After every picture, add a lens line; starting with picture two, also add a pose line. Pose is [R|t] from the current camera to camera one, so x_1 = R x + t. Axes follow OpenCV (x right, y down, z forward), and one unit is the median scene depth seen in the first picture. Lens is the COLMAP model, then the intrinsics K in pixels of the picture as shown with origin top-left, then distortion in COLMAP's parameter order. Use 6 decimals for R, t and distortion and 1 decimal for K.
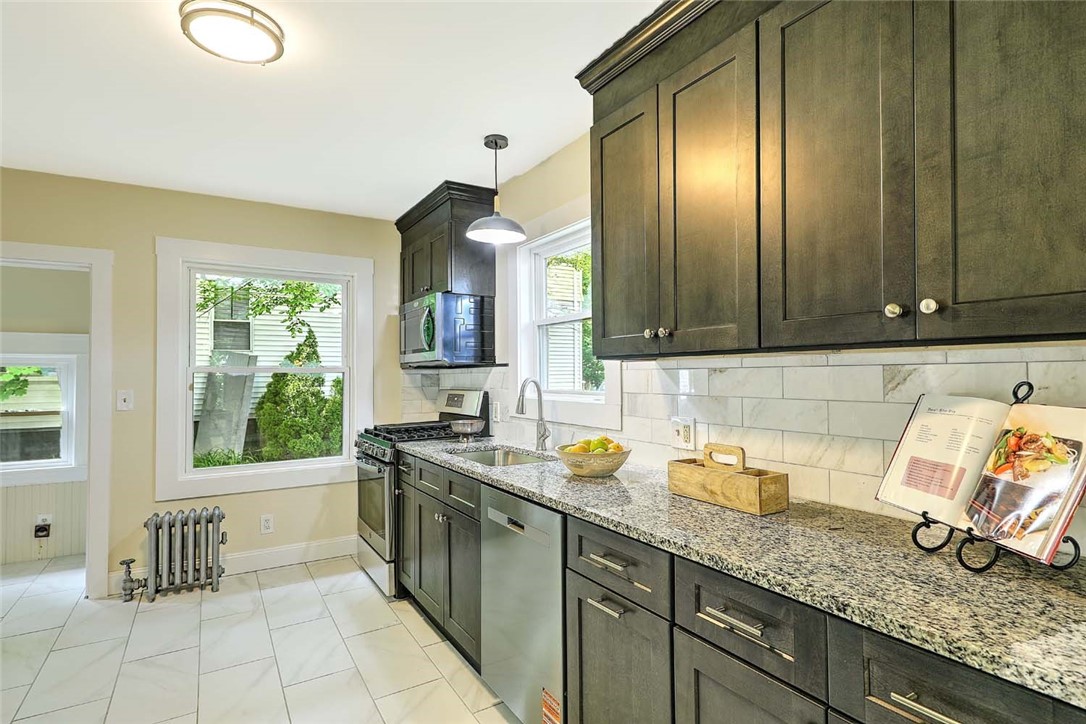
lens RADIAL K [[545.8, 0, 543.0], [0, 545.8, 362.0], [0, 0, 1]] dist [0.006873, -0.000121]
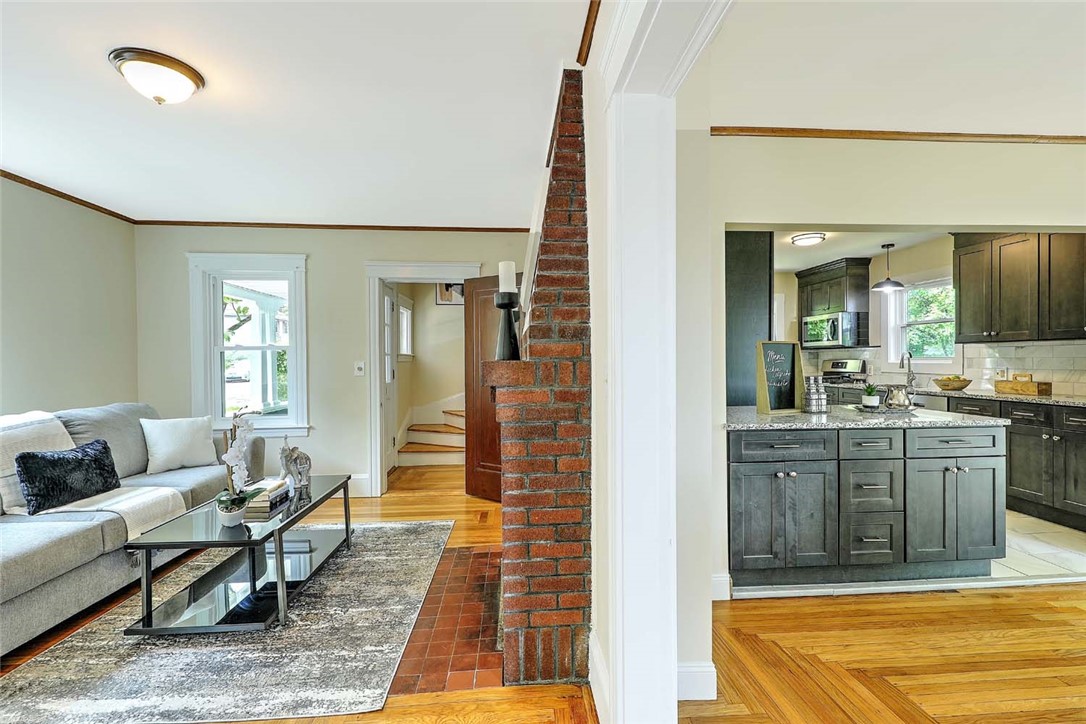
lens RADIAL K [[479.1, 0, 543.0], [0, 479.1, 362.0], [0, 0, 1]] dist [0.001979, -0.000786]
pose [[0.888175, 0.001381, -0.459503, -0.564355], [0.013890, 0.999458, 0.029851, -0.012072], [0.459295, -0.032896, 0.887674, -1.805365]]
